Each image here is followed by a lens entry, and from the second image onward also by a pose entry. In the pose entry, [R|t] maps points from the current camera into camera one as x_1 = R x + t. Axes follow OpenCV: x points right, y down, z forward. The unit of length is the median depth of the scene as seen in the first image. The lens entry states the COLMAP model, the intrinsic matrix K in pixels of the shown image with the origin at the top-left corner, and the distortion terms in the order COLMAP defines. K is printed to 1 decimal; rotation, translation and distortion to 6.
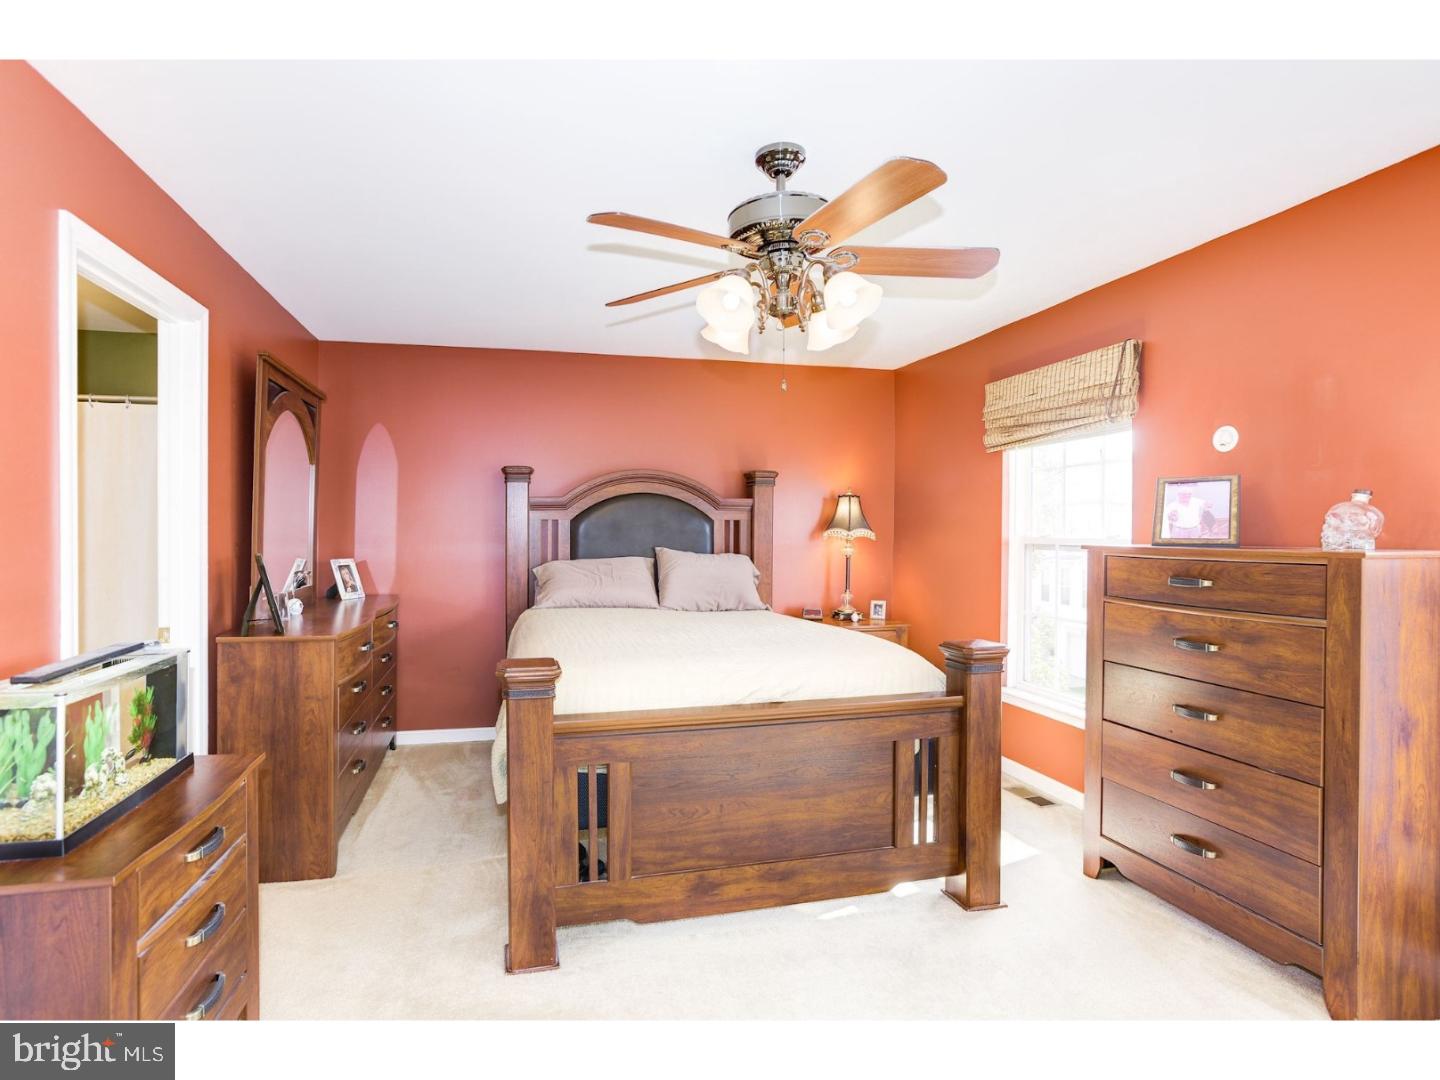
lens RADIAL K [[735.7, 0, 722.5], [0, 735.7, 533.1], [0, 0, 1]] dist [-0.026456, 0.009592]
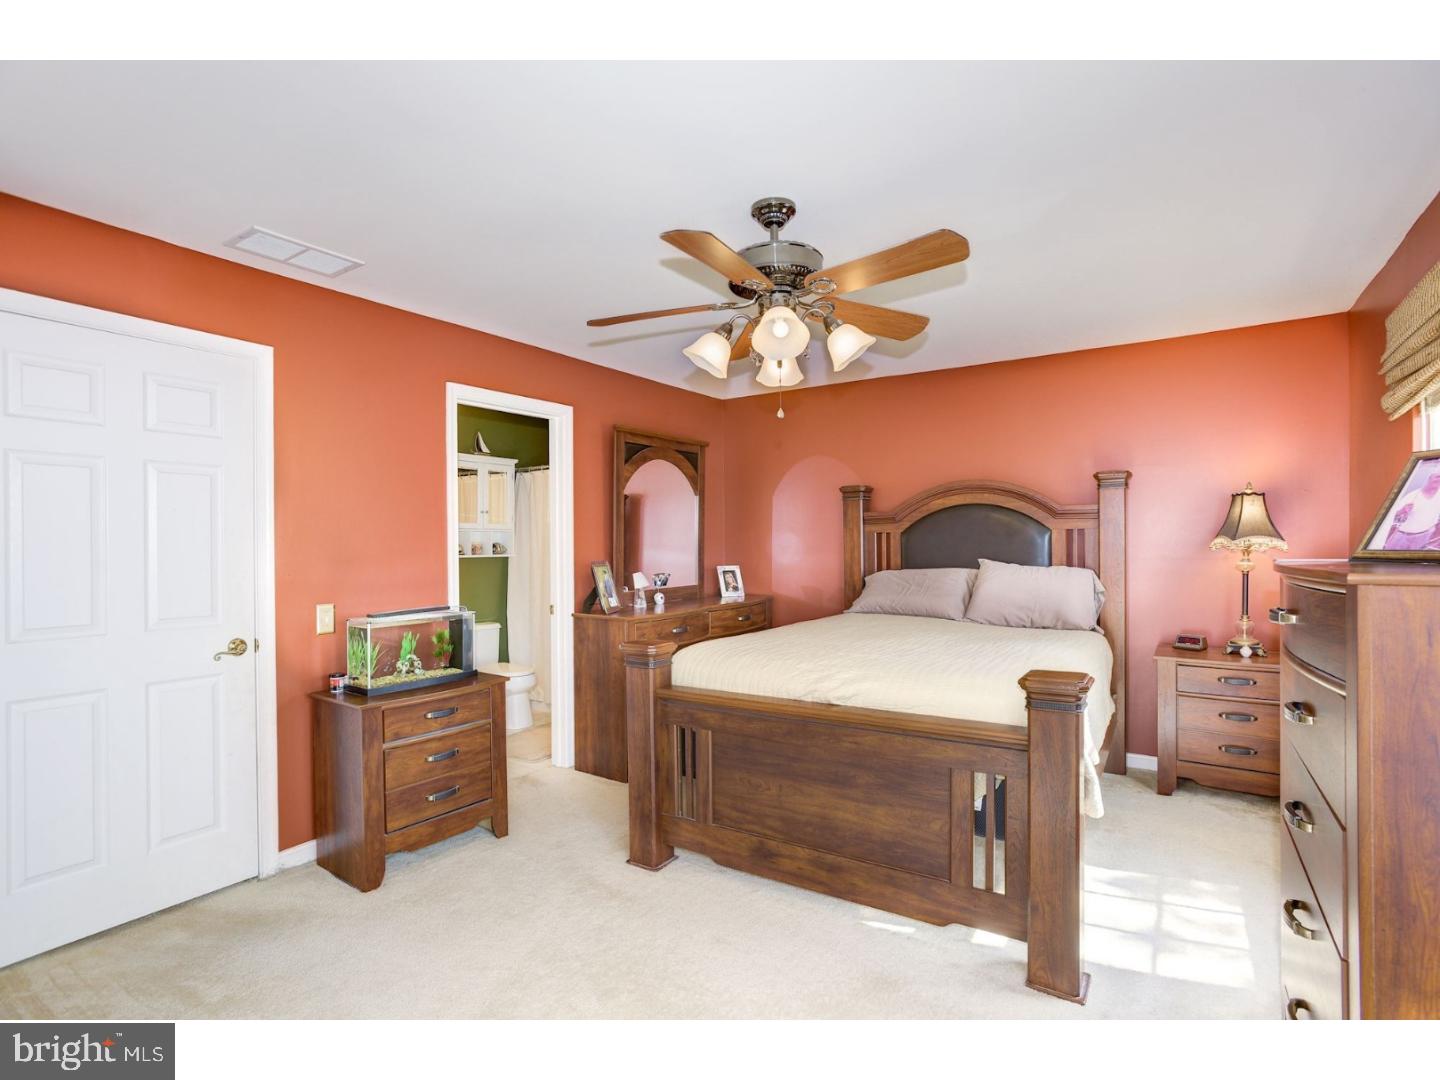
lens RADIAL K [[735.7, 0, 712.5], [0, 735.7, 545.8], [0, 0, 1]] dist [-0.026456, 0.009592]
pose [[0.669295, -0.005450, -0.742977, 0.690165], [0.007659, 0.999971, -0.000436, -0.000254], [0.742957, -0.005399, 0.669317, 0.147635]]
